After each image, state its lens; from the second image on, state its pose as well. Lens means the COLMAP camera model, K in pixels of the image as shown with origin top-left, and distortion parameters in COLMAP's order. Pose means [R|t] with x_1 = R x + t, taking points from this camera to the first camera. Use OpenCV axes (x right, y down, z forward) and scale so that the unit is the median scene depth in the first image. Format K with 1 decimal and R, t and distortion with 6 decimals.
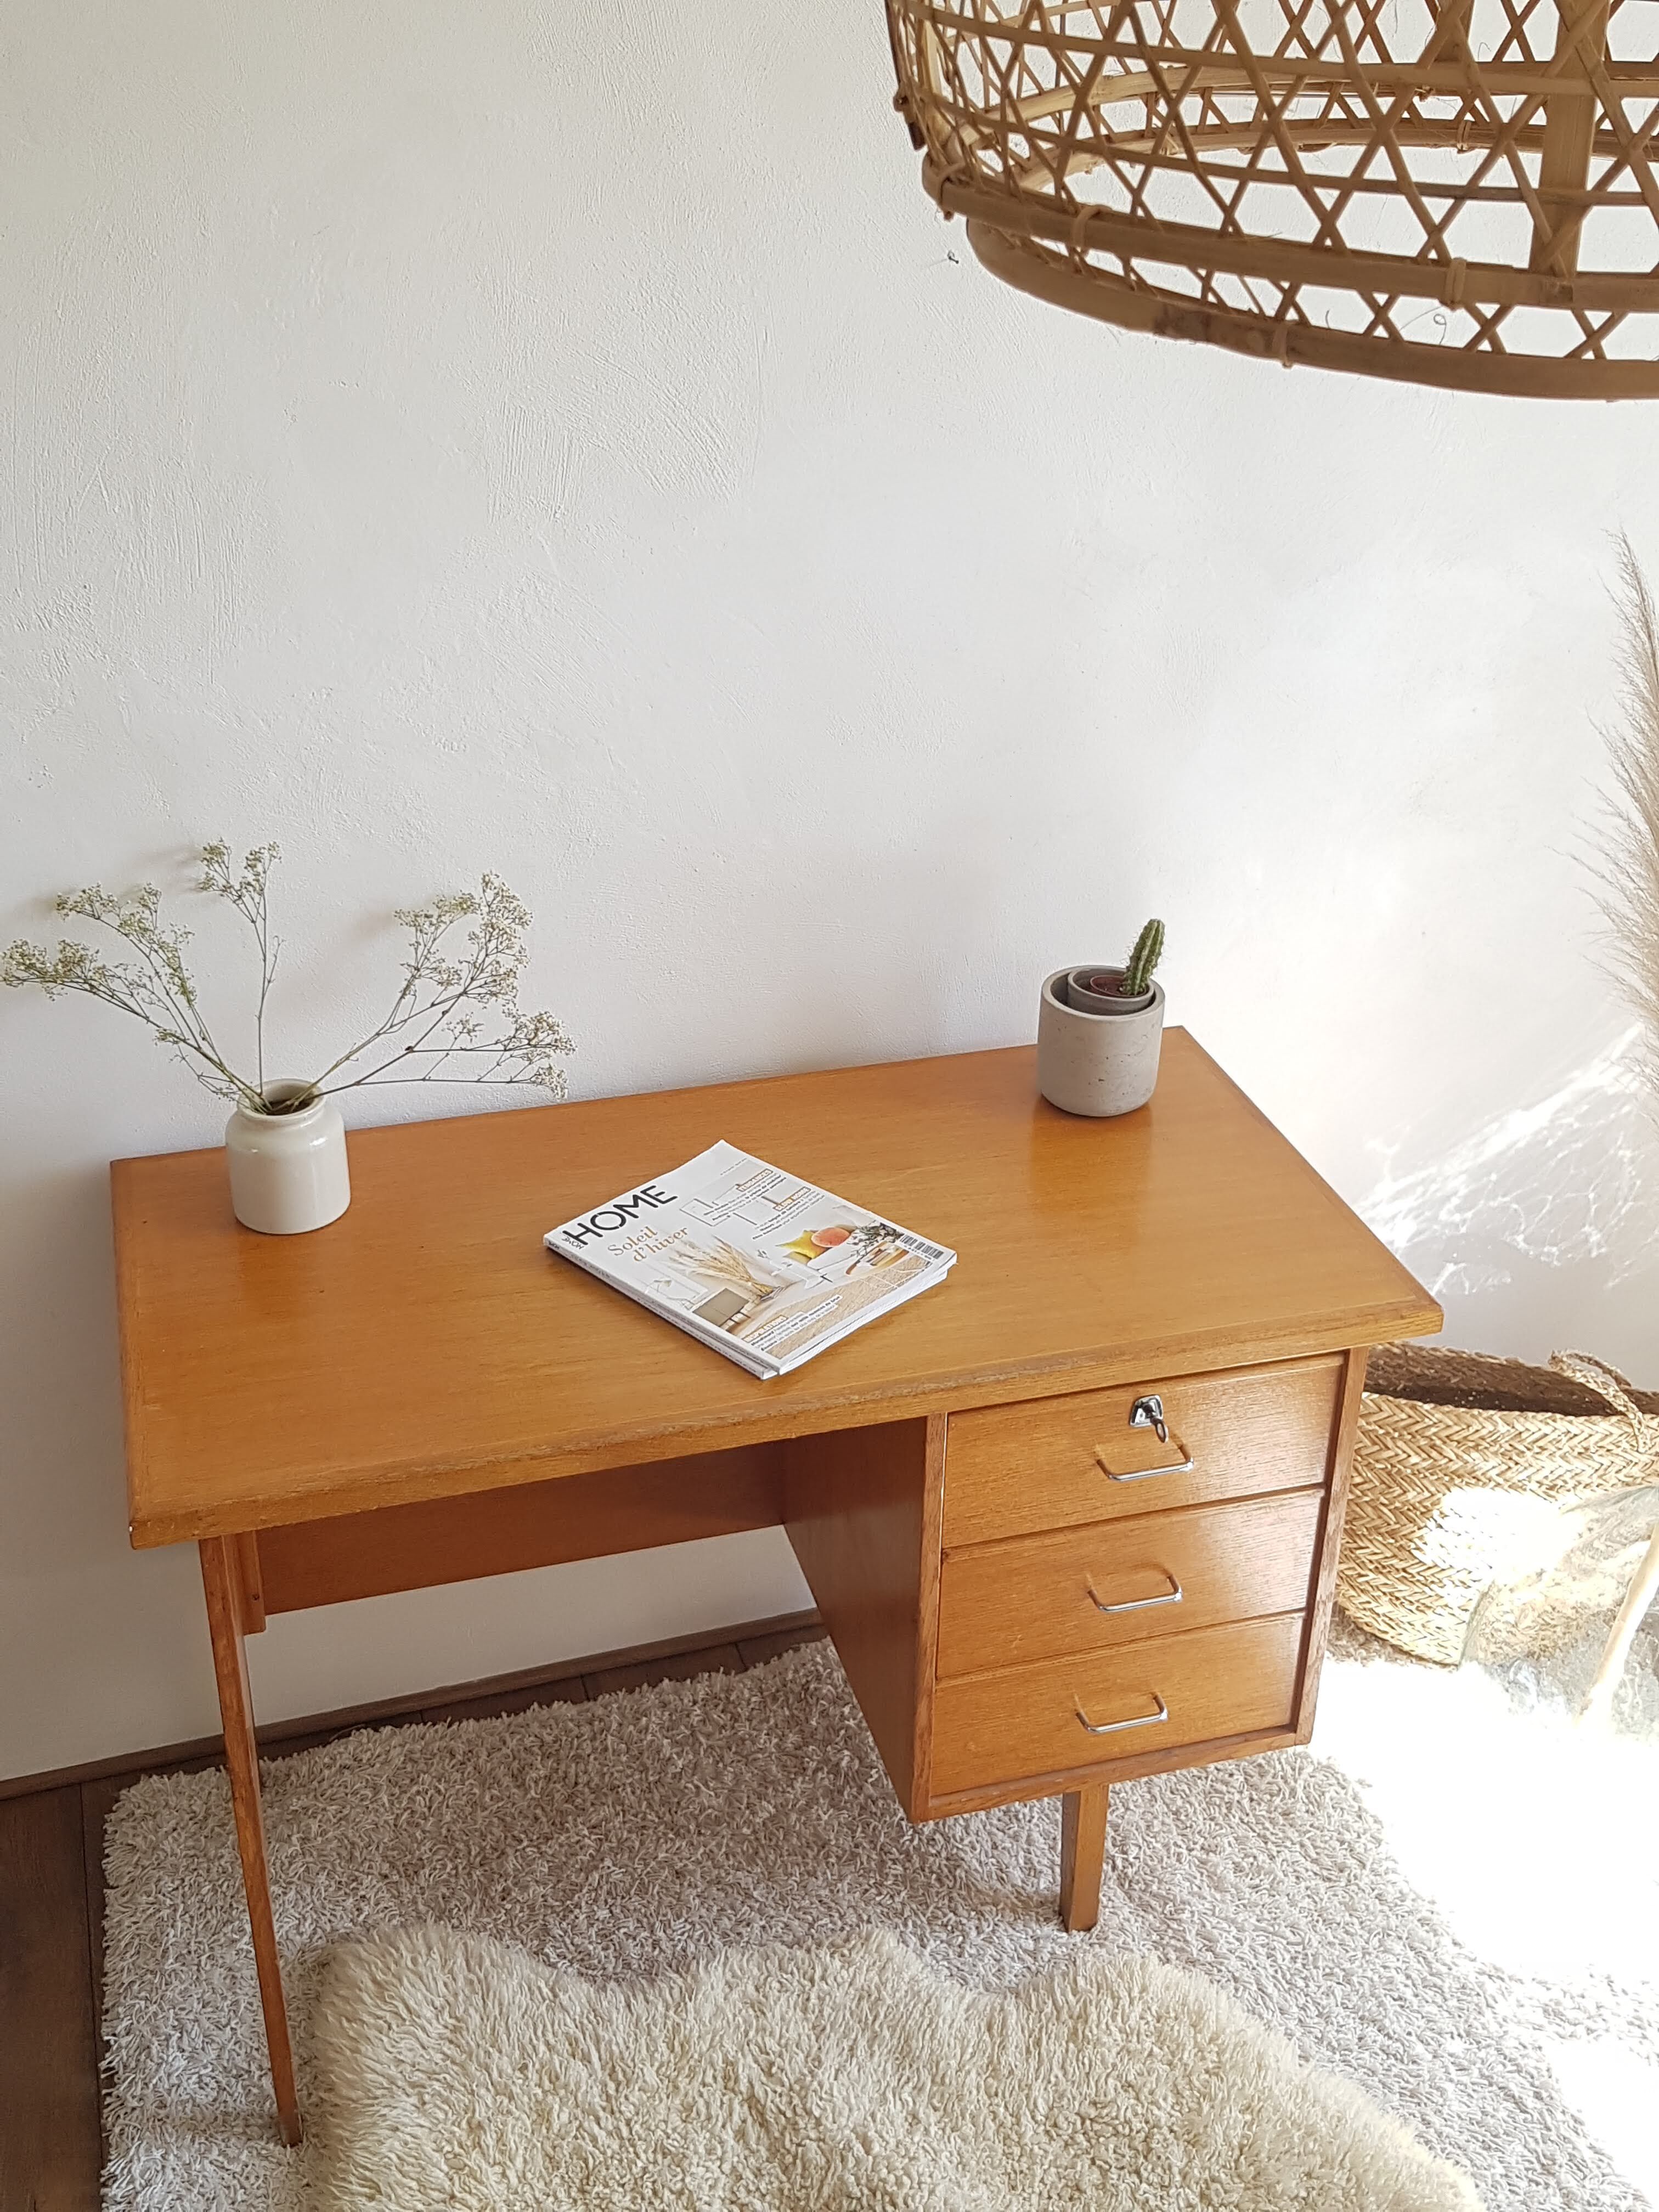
lens RADIAL K [[2390.7, 0, 793.1], [0, 2390.7, 1071.9], [0, 0, 1]] dist [0.040548, 0.000000]
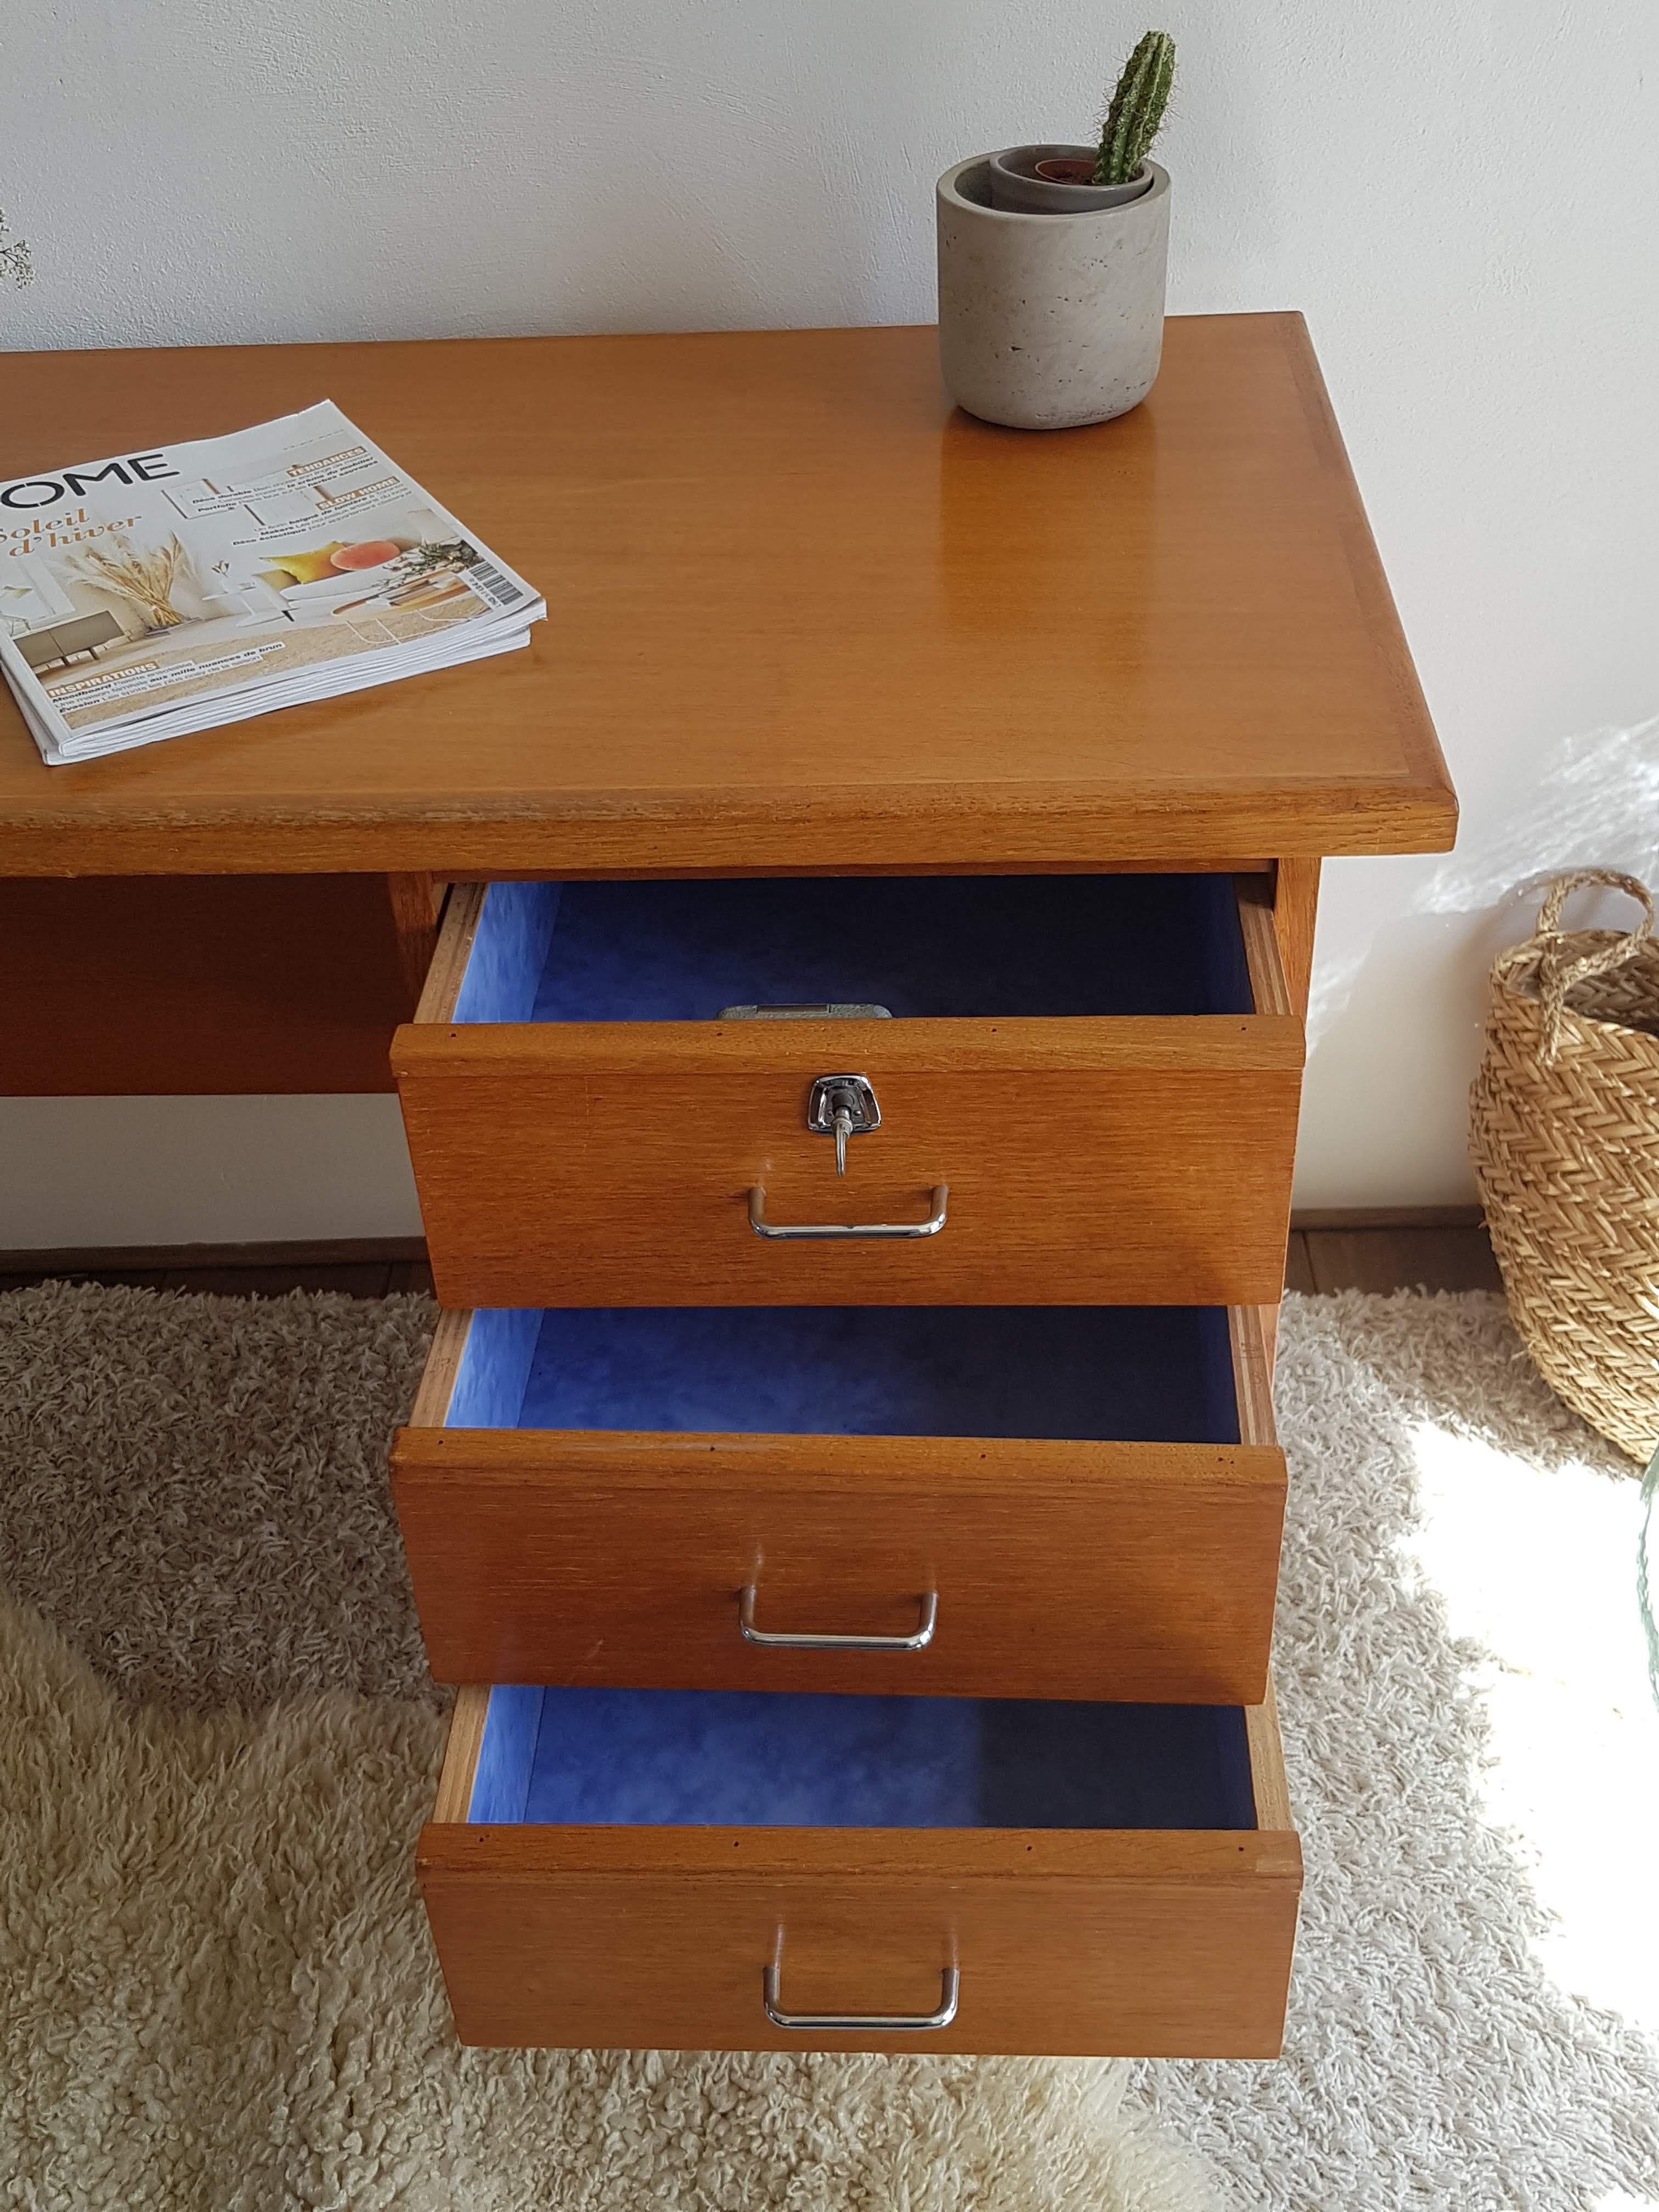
lens RADIAL K [[2390.7, 0, 807.2], [0, 2390.7, 1053.5], [0, 0, 1]] dist [0.040548, 0.000000]
pose [[0.947641, 0.145574, -0.284228, 0.259986], [-0.098613, 0.979952, 0.173119, 0.069518], [0.303731, -0.136026, 0.942998, 0.456085]]
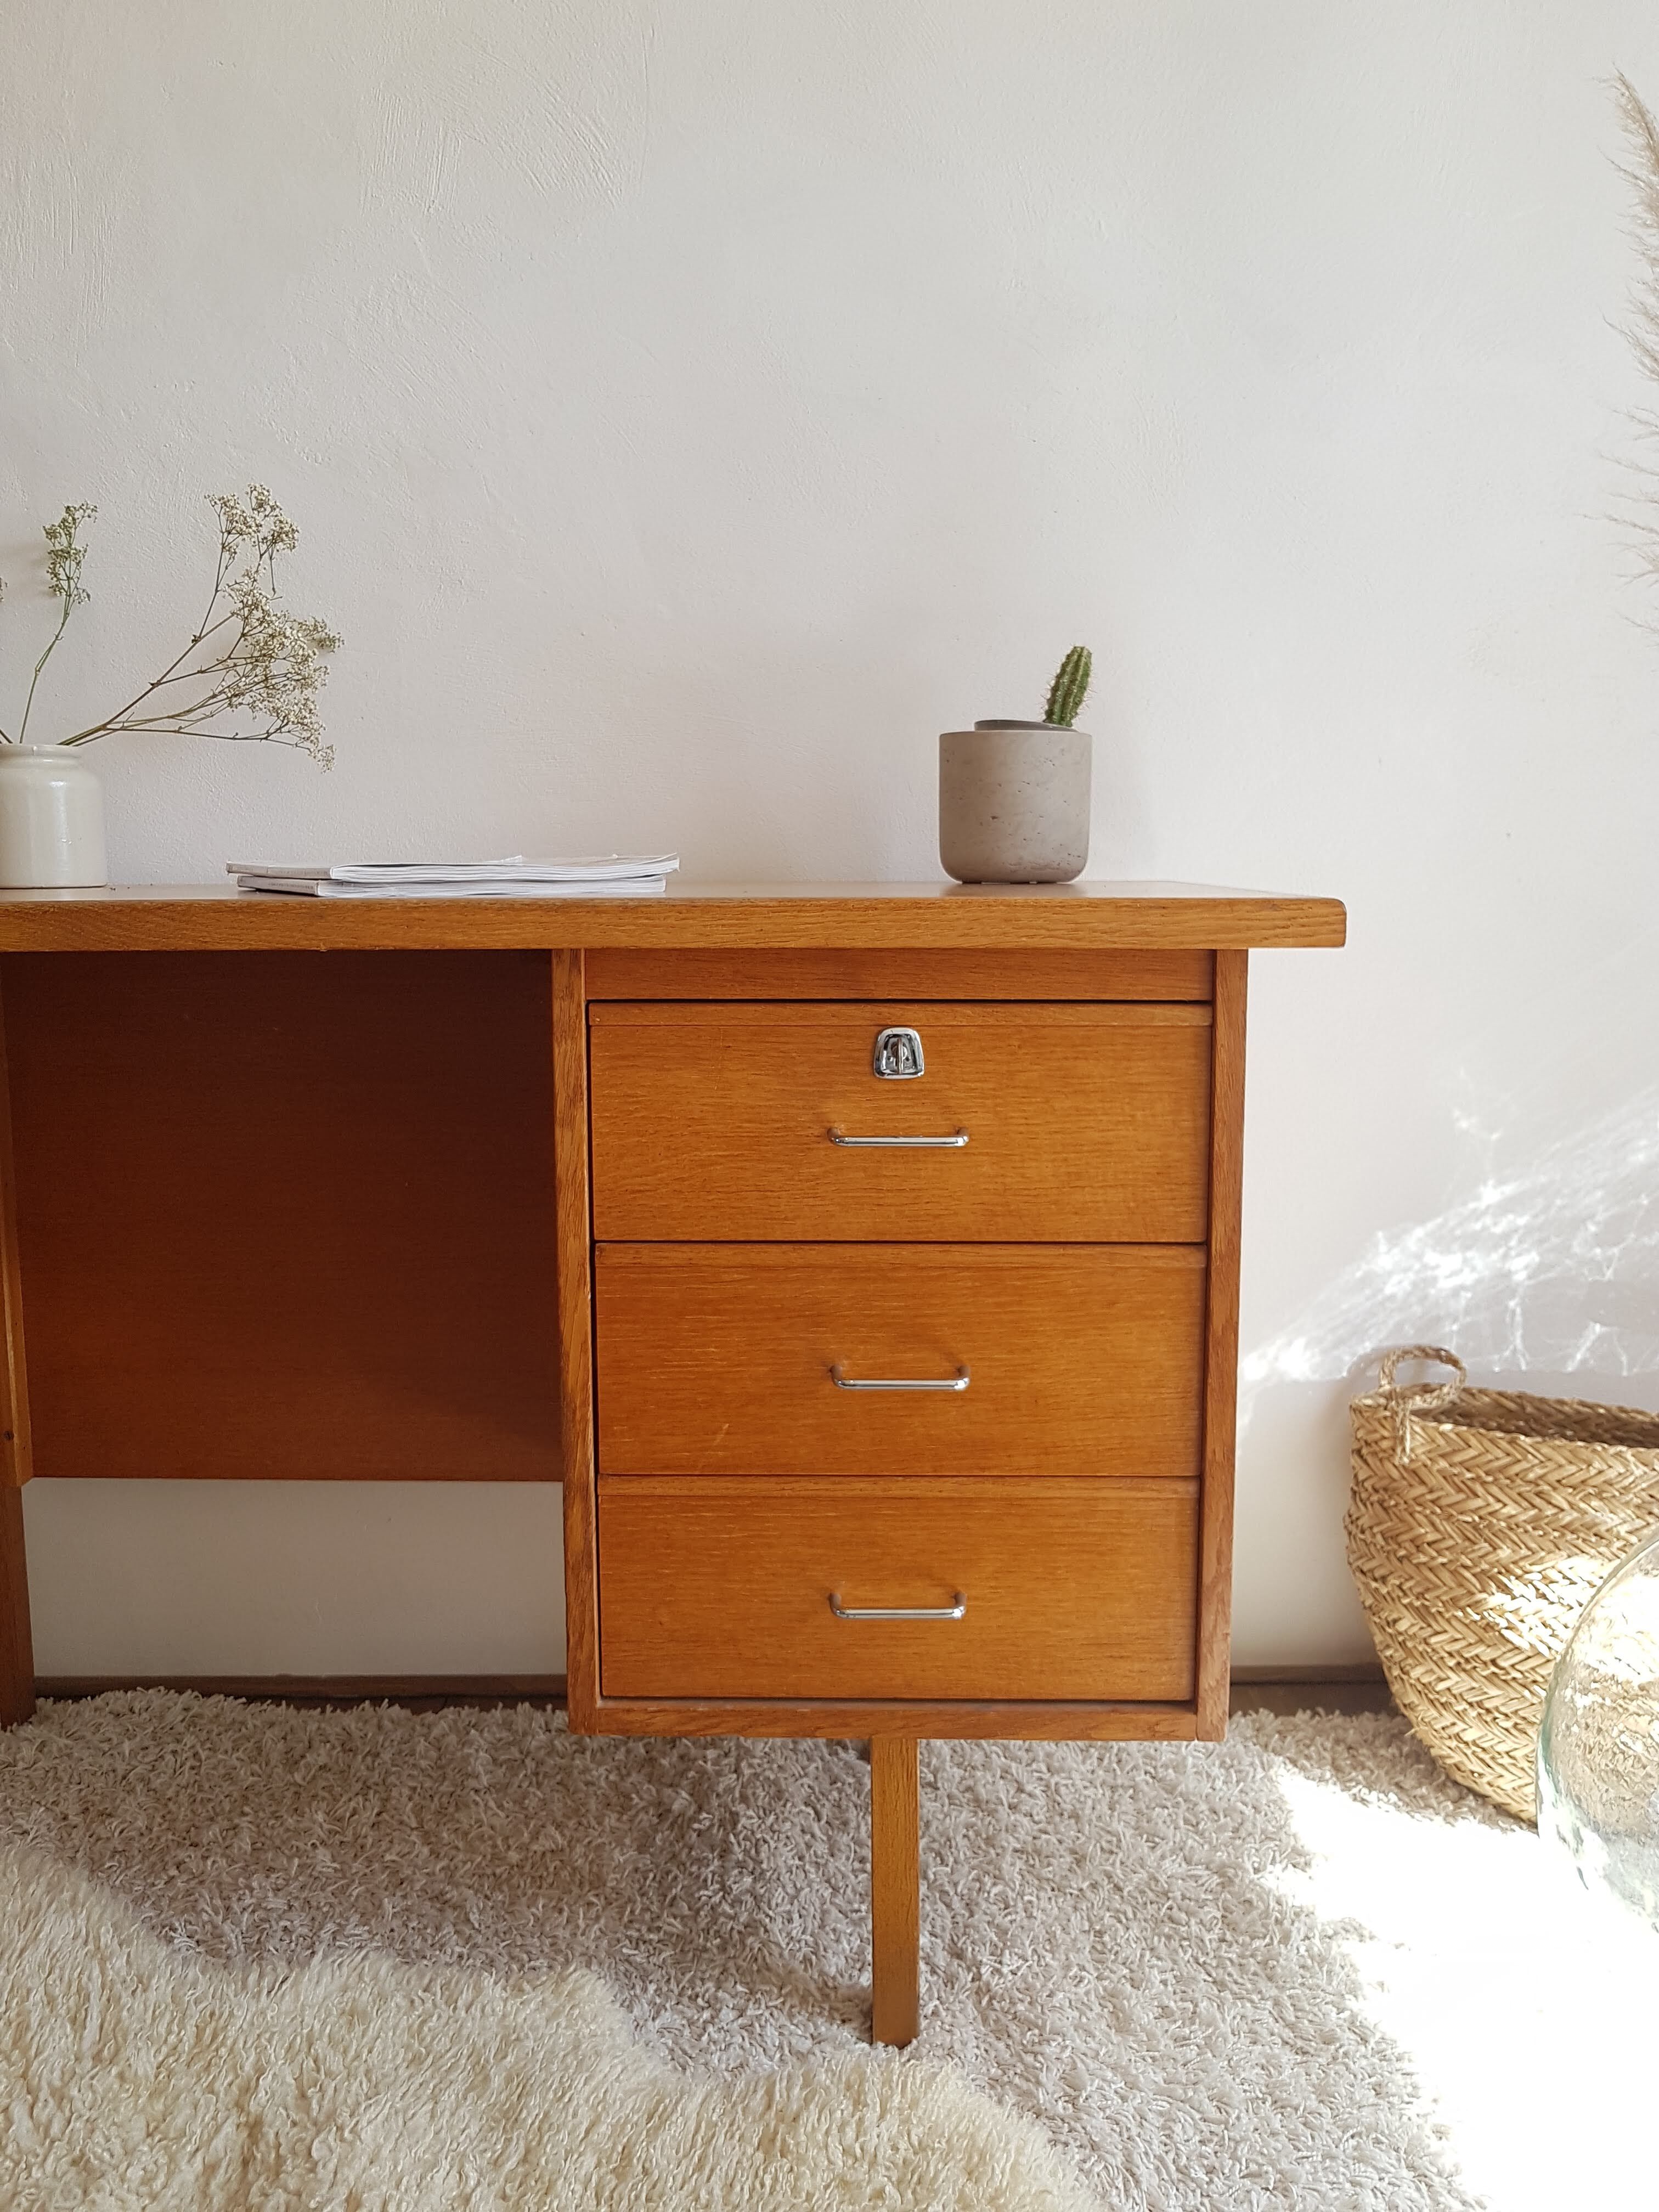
lens RADIAL K [[1766.2, 0, 816.5], [0, 1766.2, 1078.0], [0, 0, 1]] dist [-0.019894, 0.003117]
pose [[0.955617, 0.025467, -0.293509, 0.246222], [-0.129738, 0.930832, -0.341642, 0.291098], [0.264507, 0.364558, 0.892823, 0.491505]]
